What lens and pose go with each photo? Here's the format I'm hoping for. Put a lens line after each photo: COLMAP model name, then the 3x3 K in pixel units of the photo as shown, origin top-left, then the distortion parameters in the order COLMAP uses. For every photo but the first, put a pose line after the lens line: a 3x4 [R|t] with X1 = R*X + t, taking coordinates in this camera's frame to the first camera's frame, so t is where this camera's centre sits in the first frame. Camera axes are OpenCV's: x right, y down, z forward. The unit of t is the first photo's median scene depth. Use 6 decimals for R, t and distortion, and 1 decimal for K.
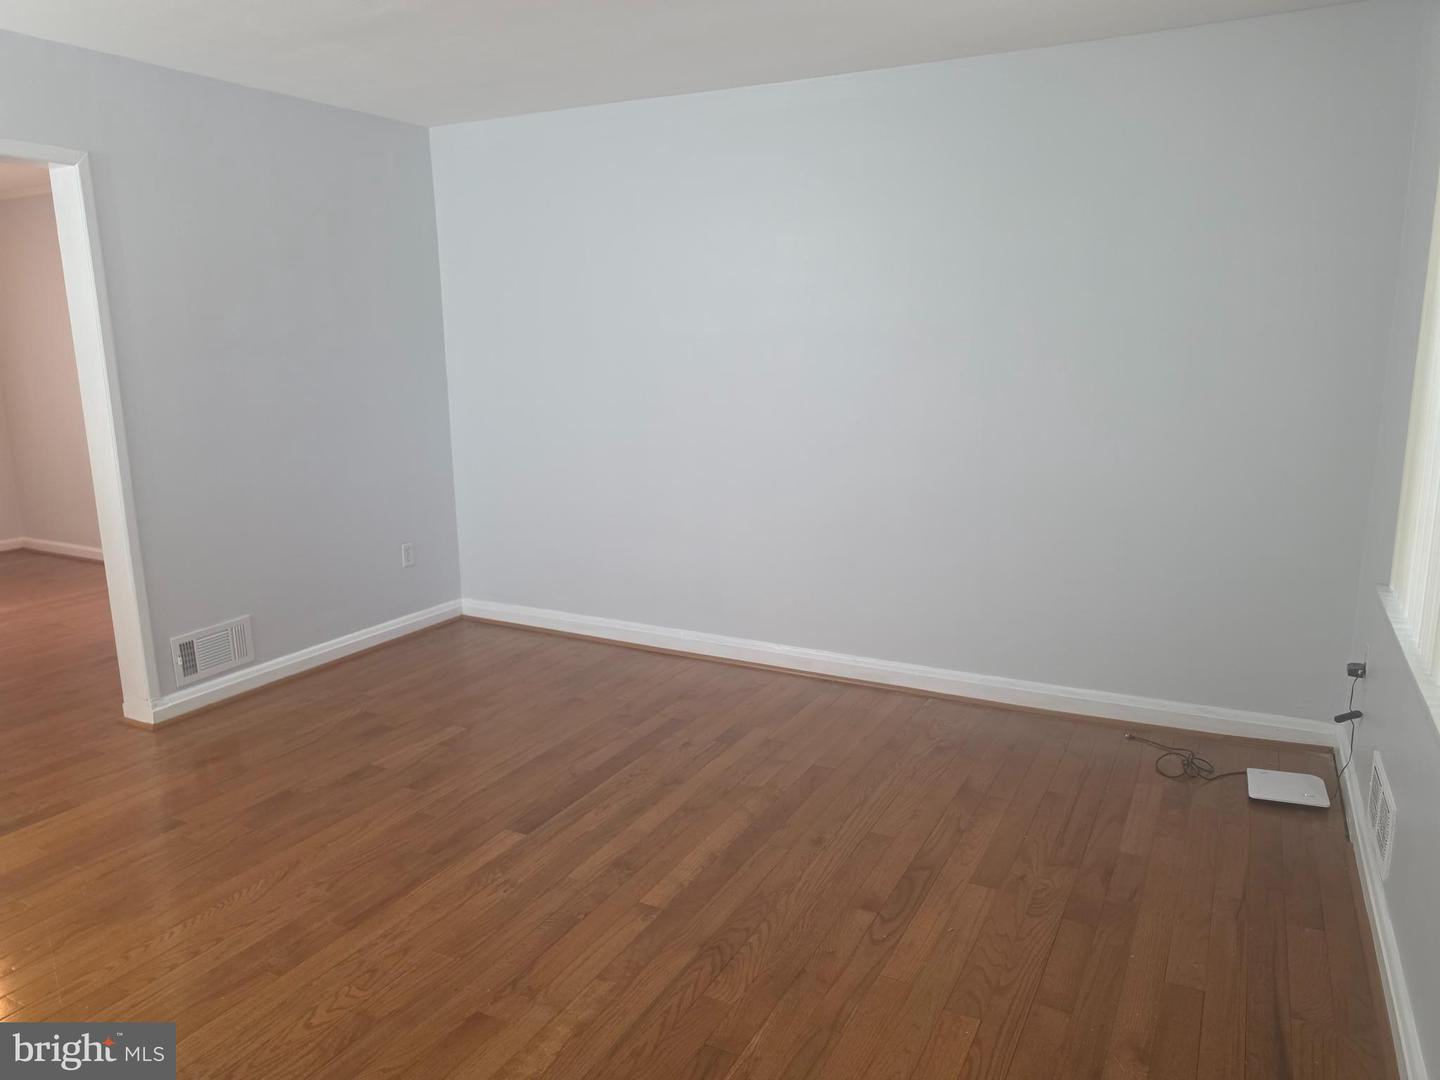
lens RADIAL K [[1025.8, 0, 720.0], [0, 1025.8, 540.0], [0, 0, 1]] dist [-0.004769, -0.006452]
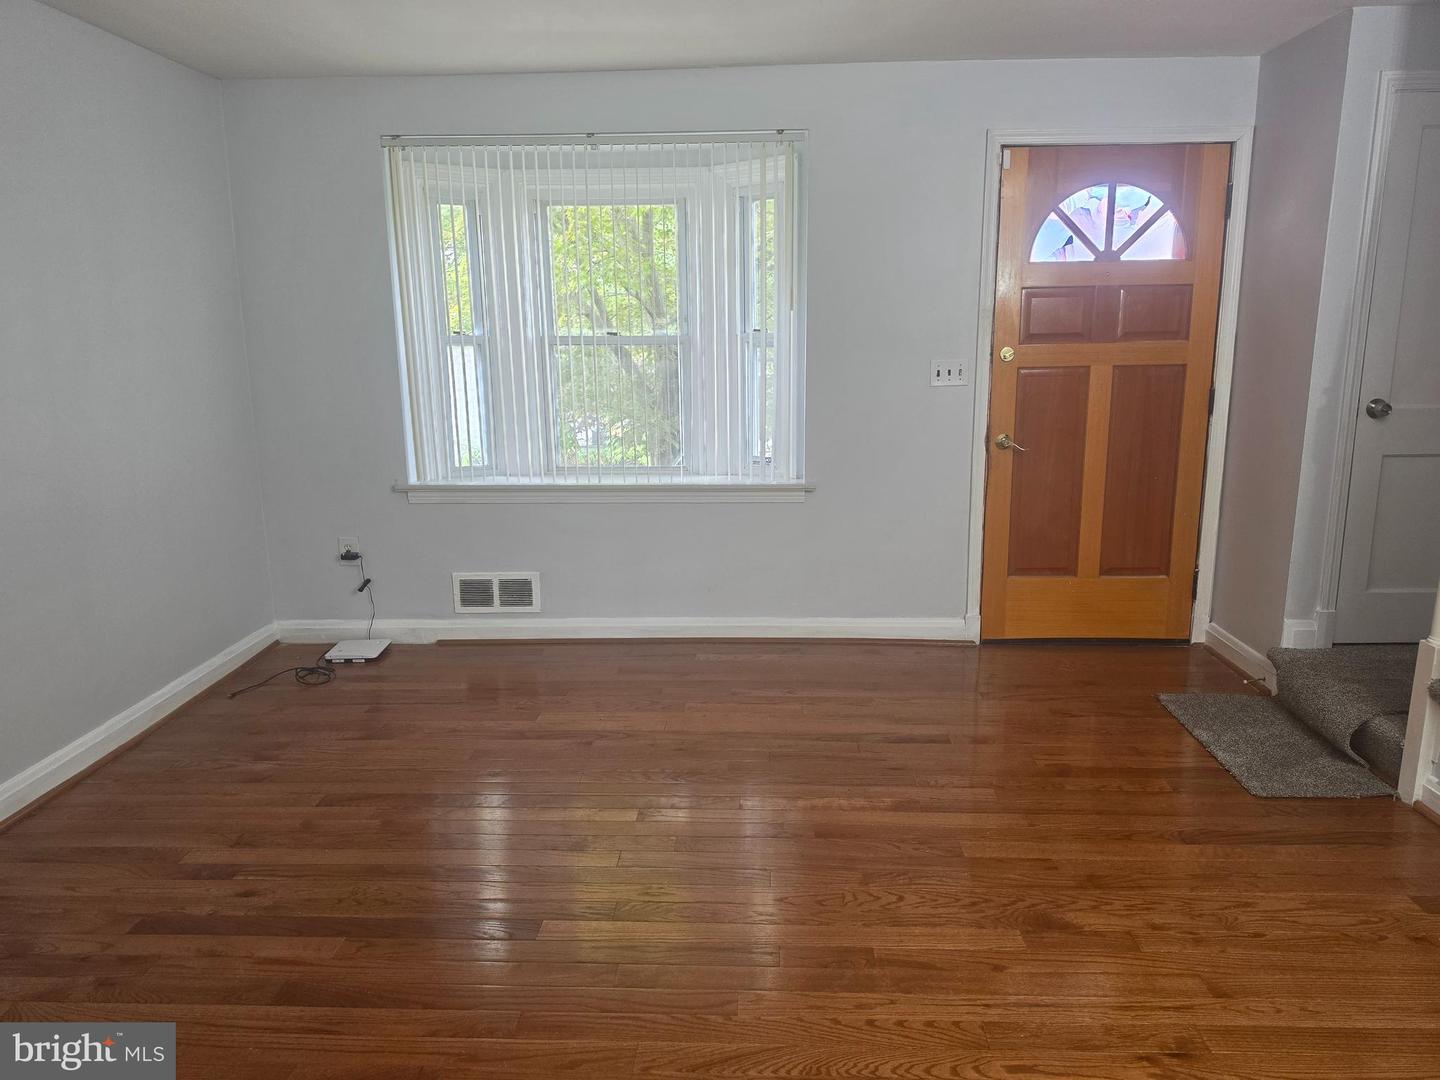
lens RADIAL K [[972.1, 0, 720.0], [0, 972.1, 540.0], [0, 0, 1]] dist [0.004976, 0.000390]
pose [[-0.420198, -0.184490, 0.888480, -1.043970], [0.191148, 0.939149, 0.285413, -0.238897], [-0.887072, 0.289762, -0.359363, 1.233836]]
